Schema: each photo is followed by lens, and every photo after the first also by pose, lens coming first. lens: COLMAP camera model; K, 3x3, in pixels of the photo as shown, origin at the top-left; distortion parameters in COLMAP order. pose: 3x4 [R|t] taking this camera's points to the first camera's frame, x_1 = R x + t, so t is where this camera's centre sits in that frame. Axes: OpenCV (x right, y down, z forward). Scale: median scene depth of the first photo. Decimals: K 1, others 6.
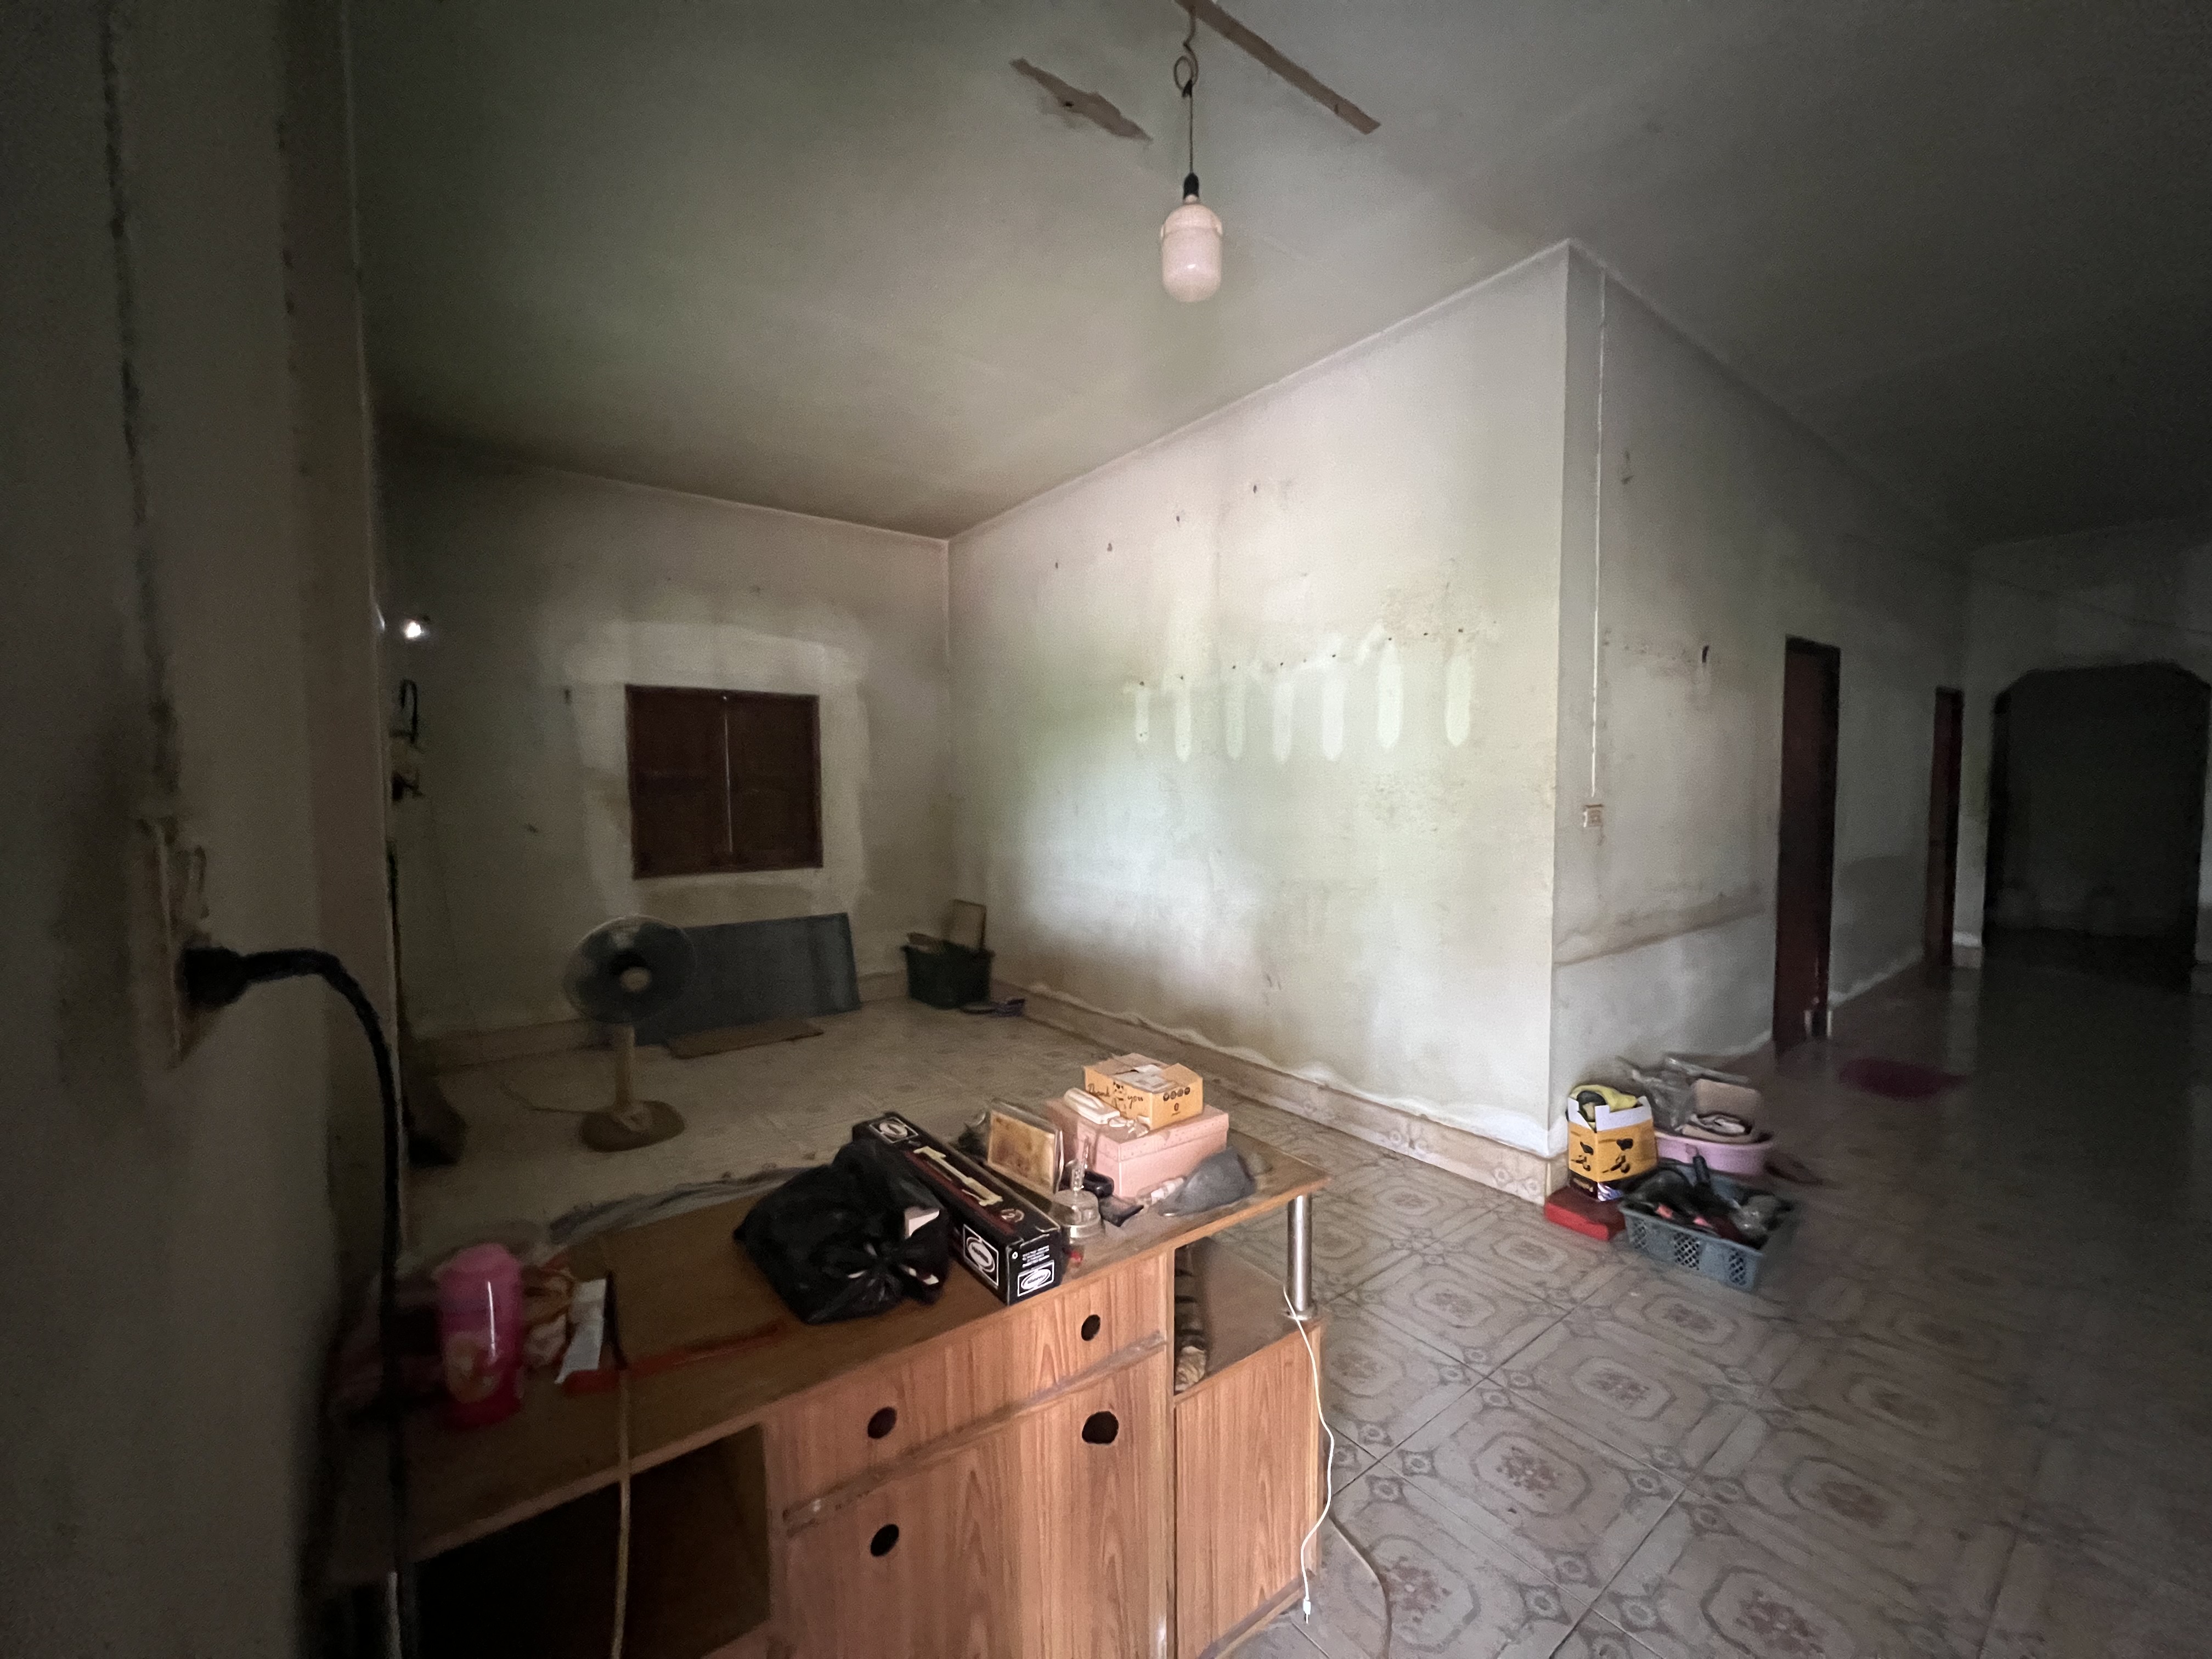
lens RADIAL K [[888.9, 0, 1102.7], [0, 888.9, 838.9], [0, 0, 1]] dist [0.000295, 0.000133]
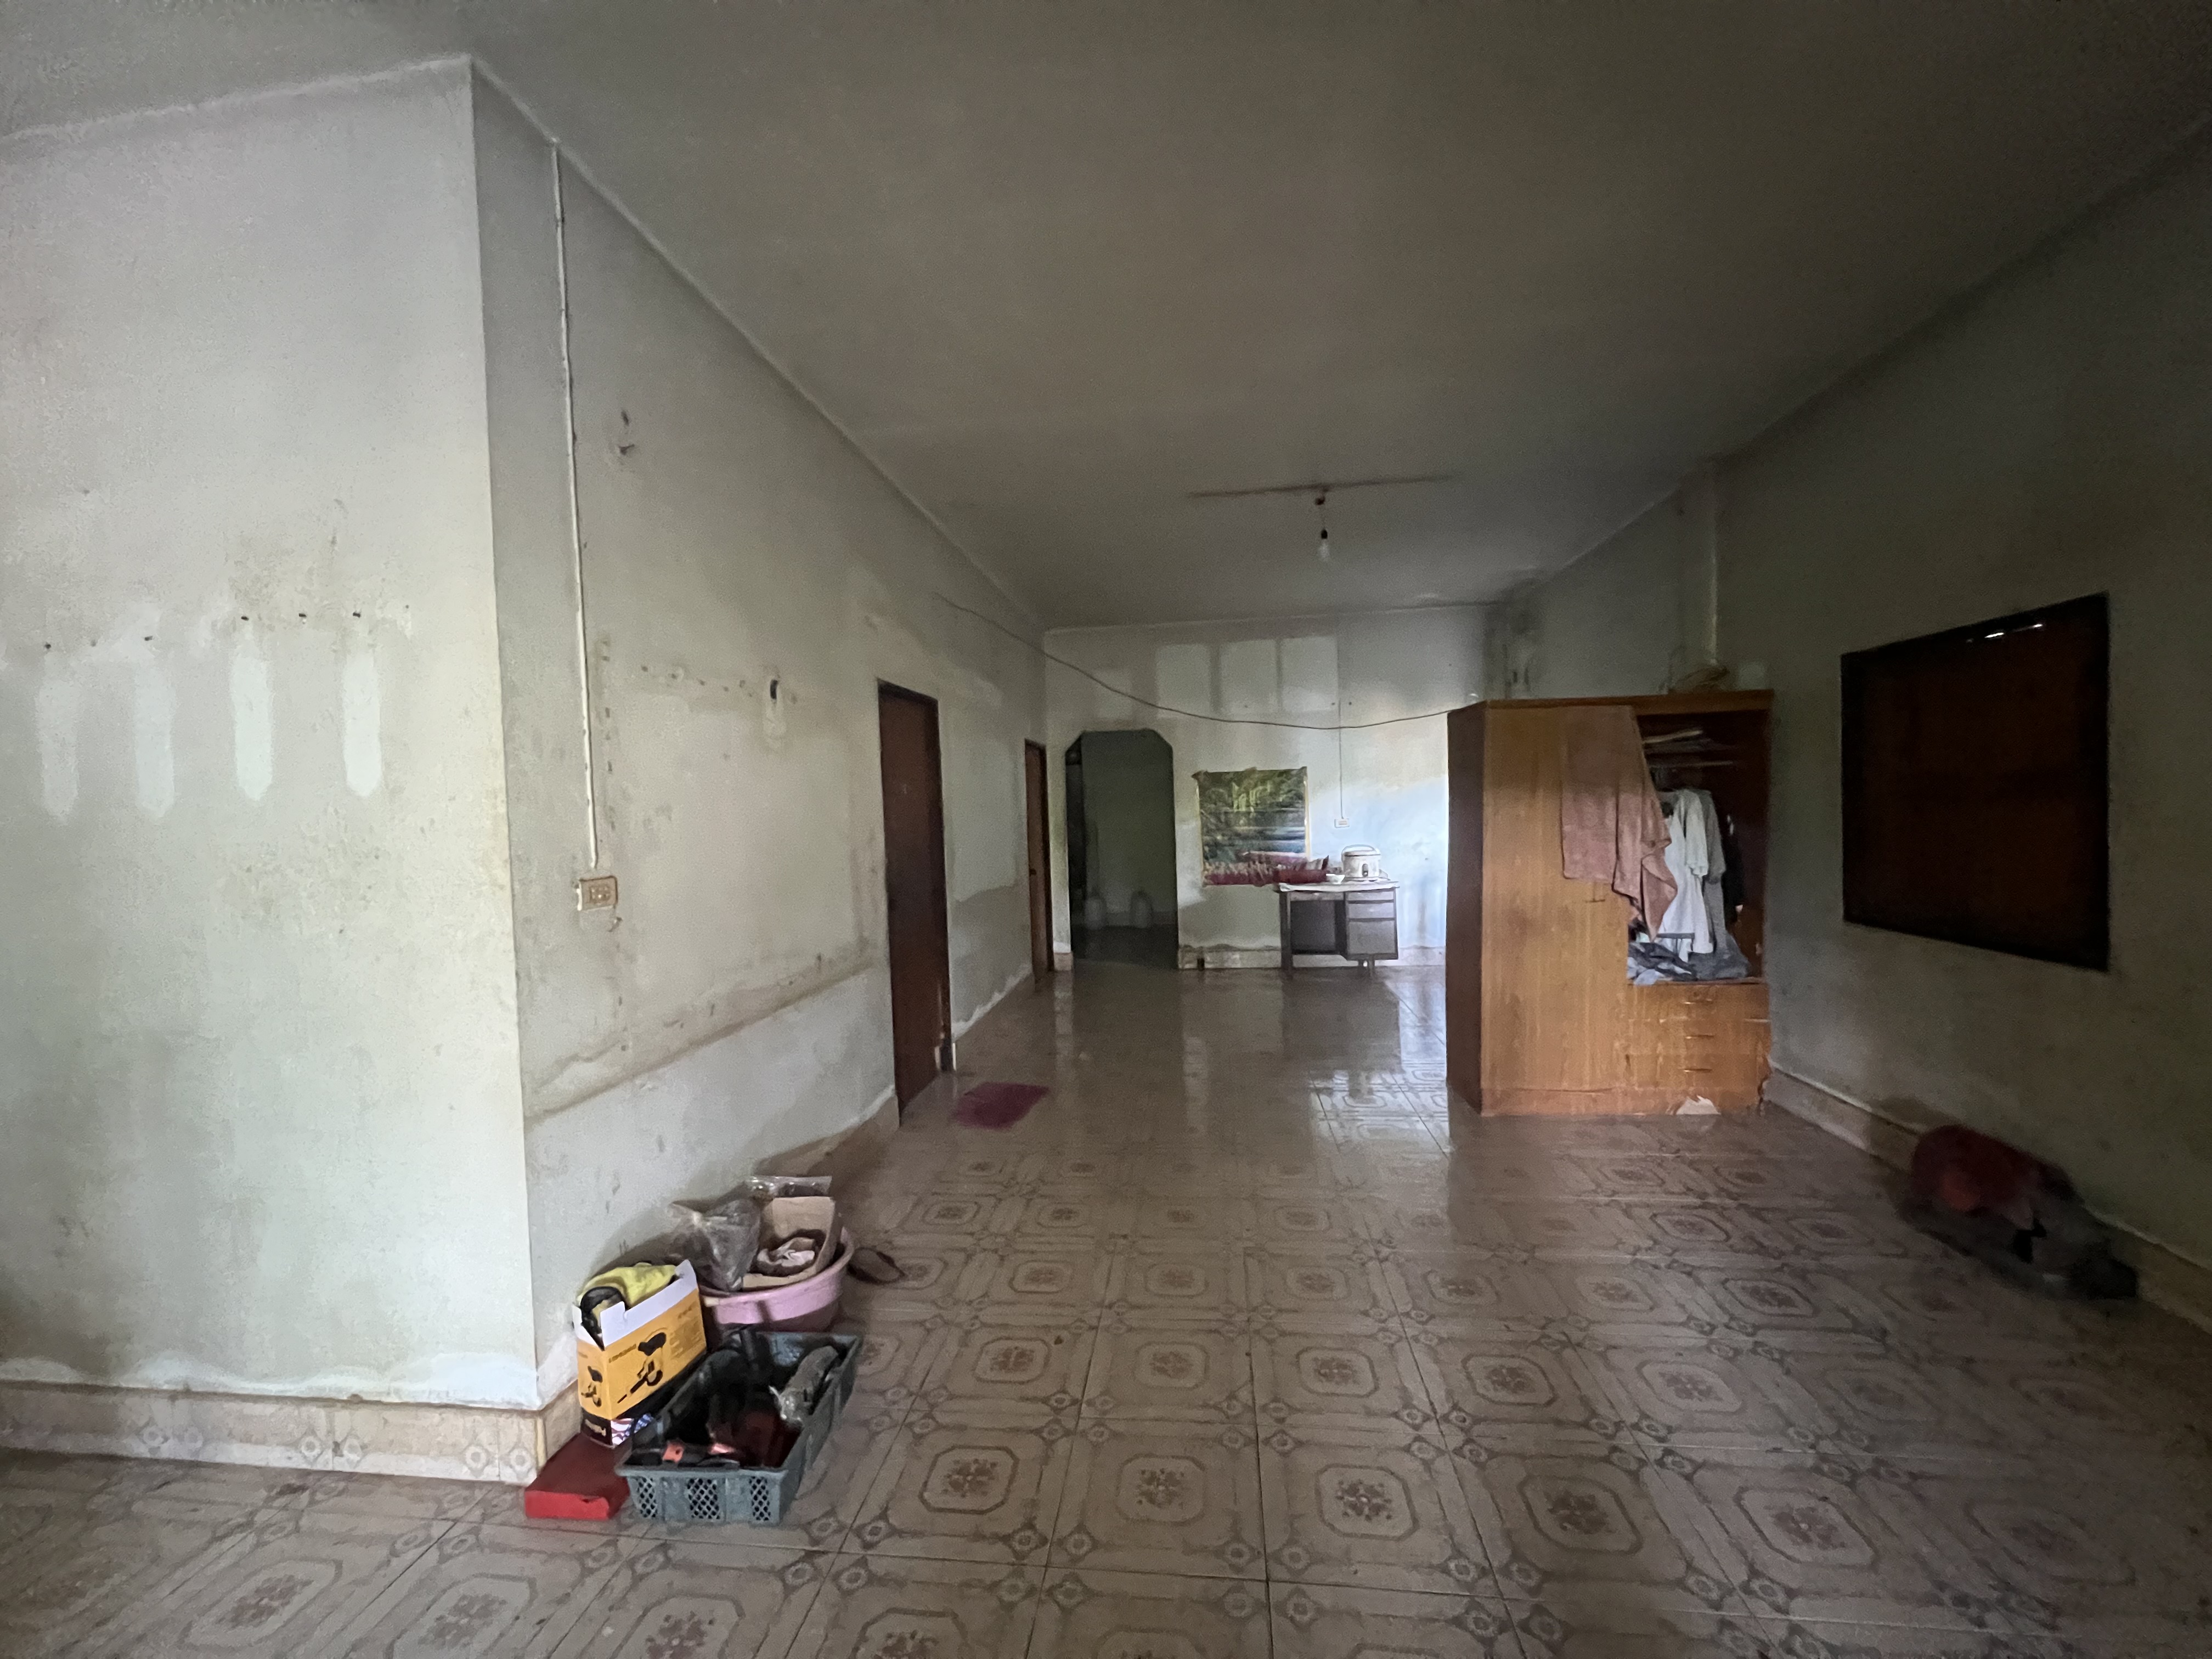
lens RADIAL K [[888.9, 0, 1102.7], [0, 888.9, 838.9], [0, 0, 1]] dist [0.000295, 0.000133]
pose [[0.704736, -0.037509, 0.708477, 0.323892], [0.067648, 0.997604, -0.014476, -0.030575], [-0.706237, 0.058129, 0.705585, 0.190442]]
